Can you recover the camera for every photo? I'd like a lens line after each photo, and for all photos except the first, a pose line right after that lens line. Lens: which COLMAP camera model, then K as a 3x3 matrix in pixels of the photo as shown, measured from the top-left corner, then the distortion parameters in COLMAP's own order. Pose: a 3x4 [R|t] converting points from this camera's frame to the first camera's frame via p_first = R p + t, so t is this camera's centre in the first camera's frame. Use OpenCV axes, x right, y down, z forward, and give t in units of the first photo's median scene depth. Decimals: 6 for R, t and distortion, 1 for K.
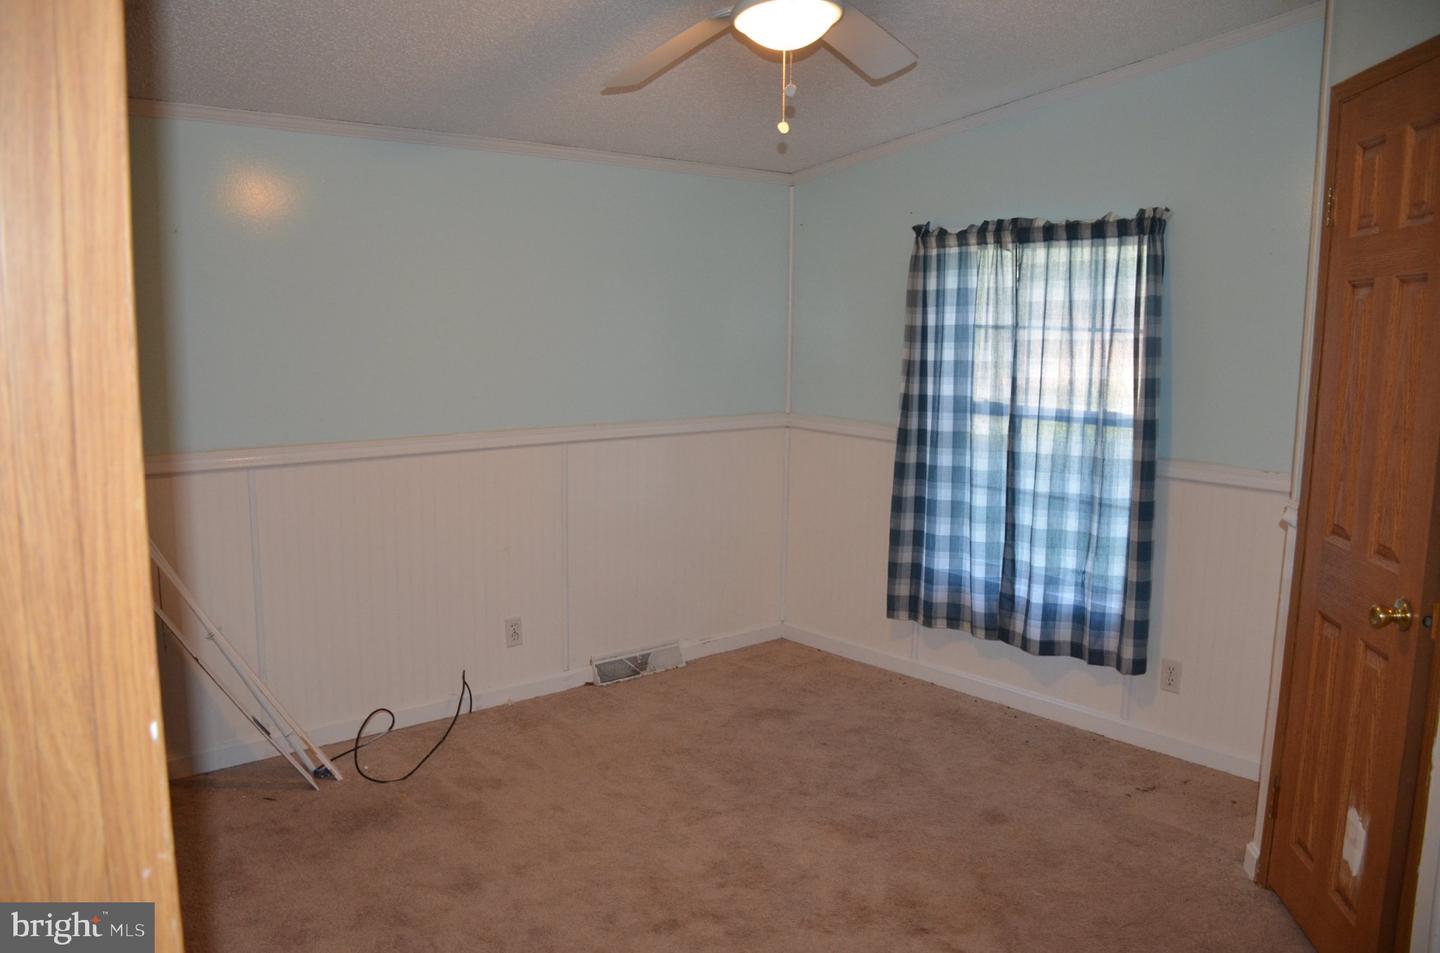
lens RADIAL K [[1111.6, 0, 727.6], [0, 1111.6, 479.5], [0, 0, 1]] dist [-0.148411, 0.086916]
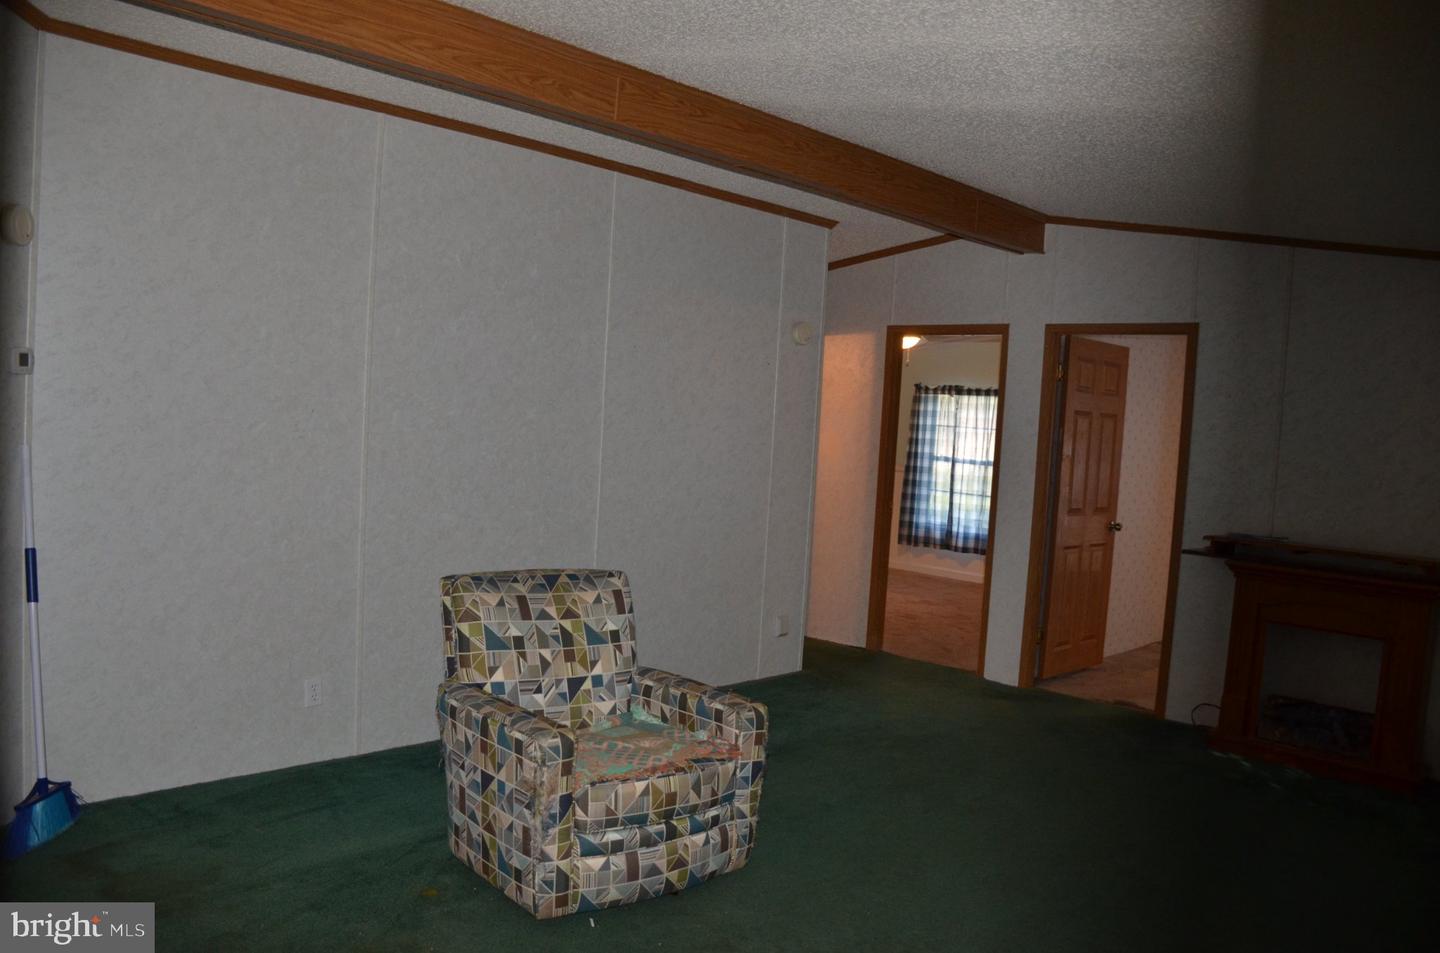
lens RADIAL K [[1111.6, 0, 719.0], [0, 1111.6, 481.9], [0, 0, 1]] dist [-0.148411, 0.086916]
pose [[0.995744, 0.039593, 0.083221, -0.480741], [-0.034820, 0.997706, -0.058048, 0.153837], [-0.085329, 0.054903, 0.994839, -1.464680]]
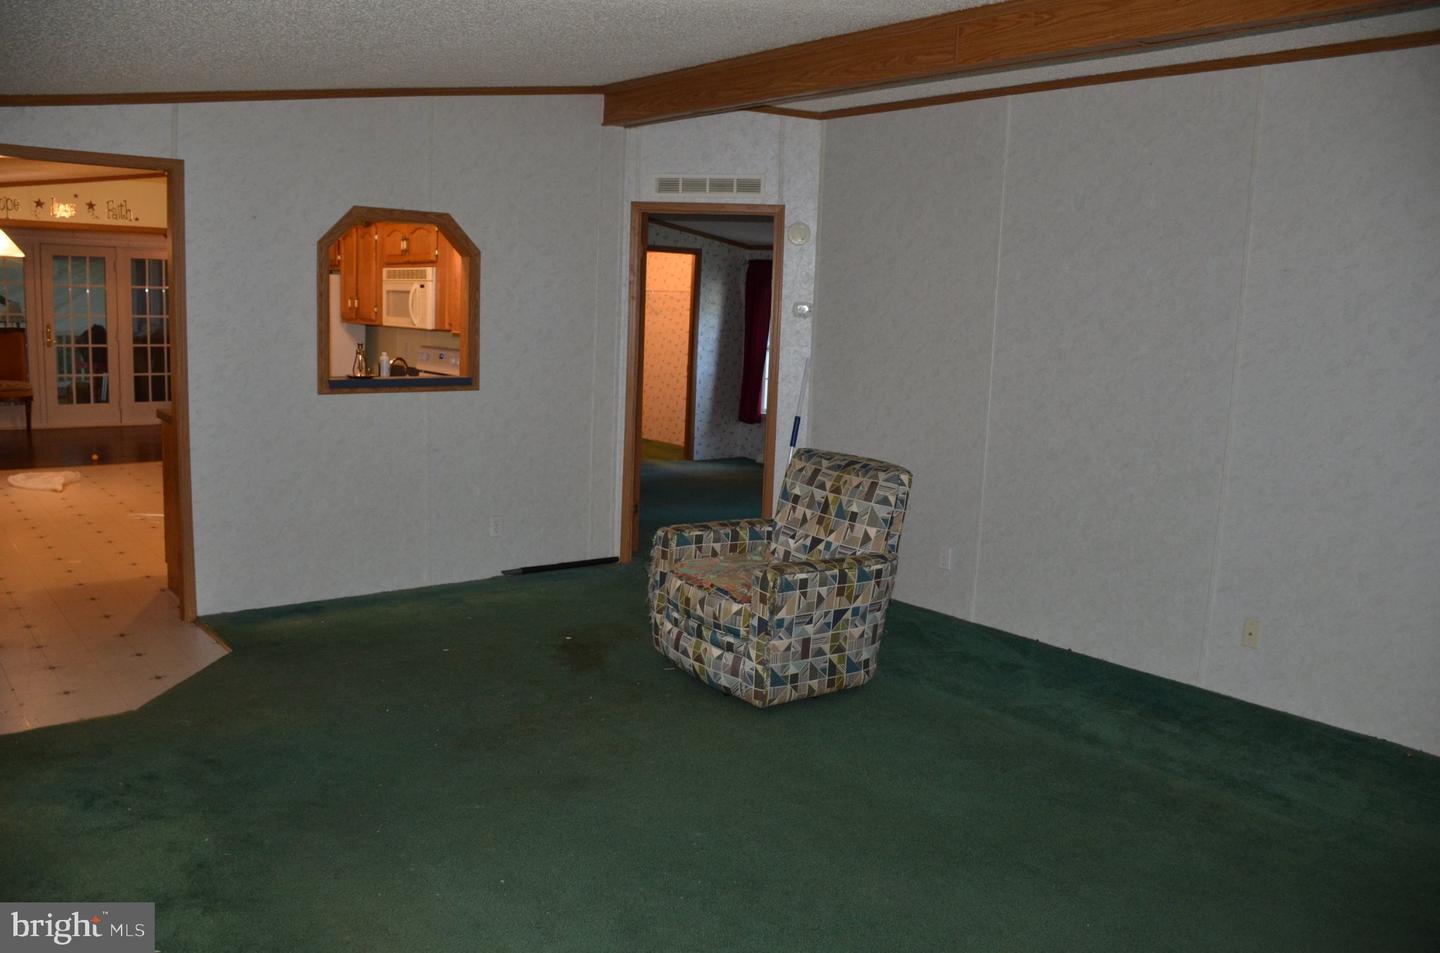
lens RADIAL K [[1111.6, 0, 710.1], [0, 1111.6, 479.1], [0, 0, 1]] dist [-0.148411, 0.086916]
pose [[-0.034741, 0.136189, -0.990073, 0.514308], [-0.161464, 0.976892, 0.140042, 0.071513], [0.986267, 0.164727, -0.011949, -0.727648]]
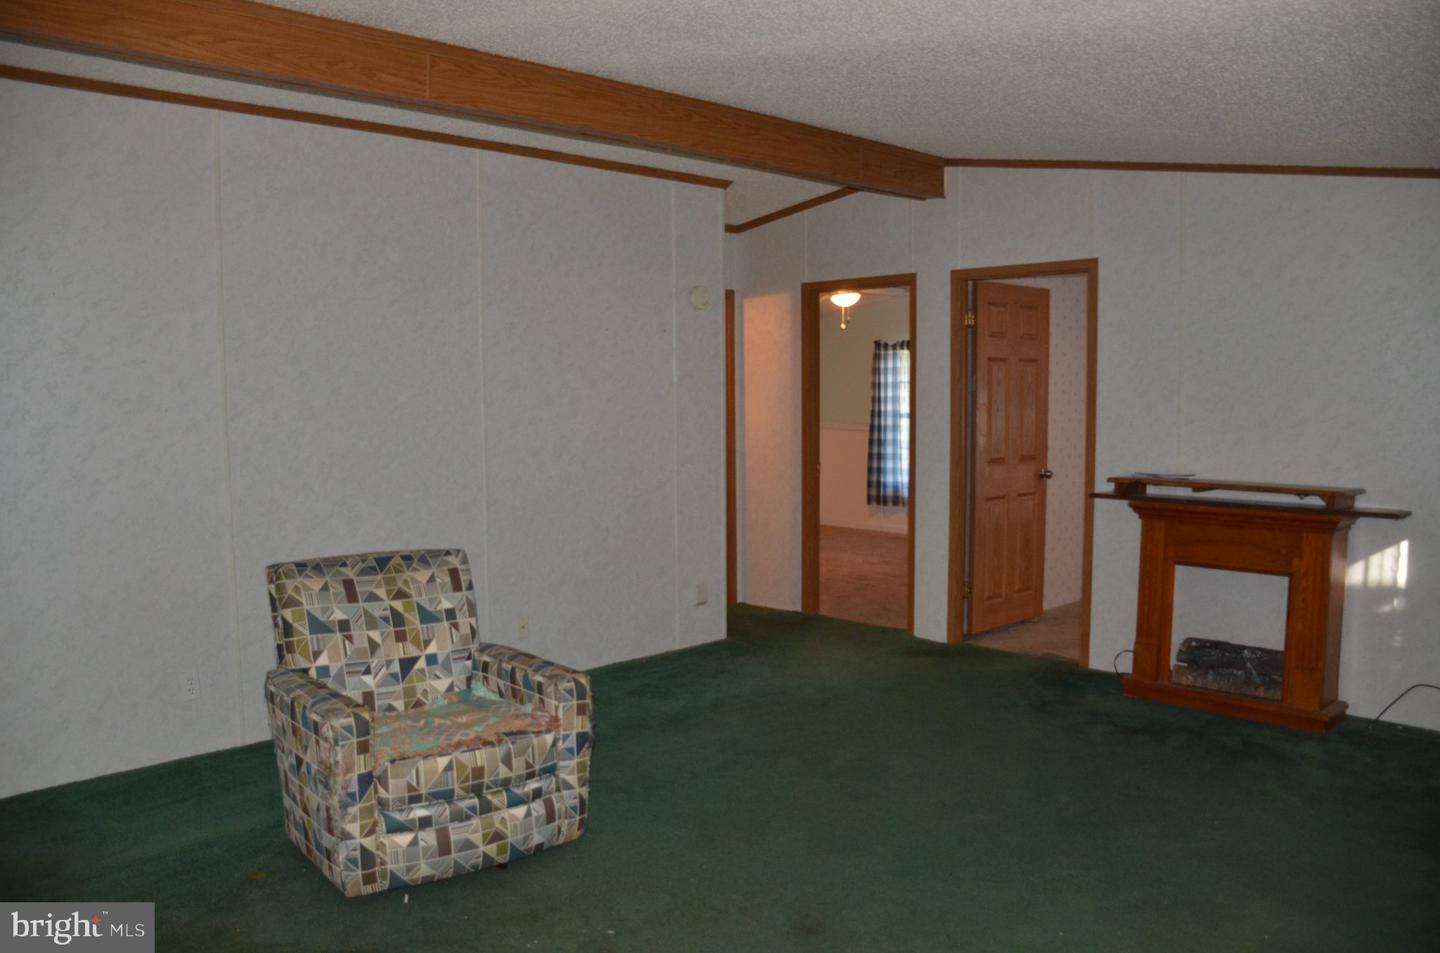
lens RADIAL K [[1111.6, 0, 711.2], [0, 1111.6, 488.2], [0, 0, 1]] dist [-0.148411, 0.086916]
pose [[0.998639, -0.025391, 0.045549, -0.320339], [0.026666, 0.999264, -0.027590, 0.157184], [-0.044815, 0.028767, 0.998581, -1.464493]]
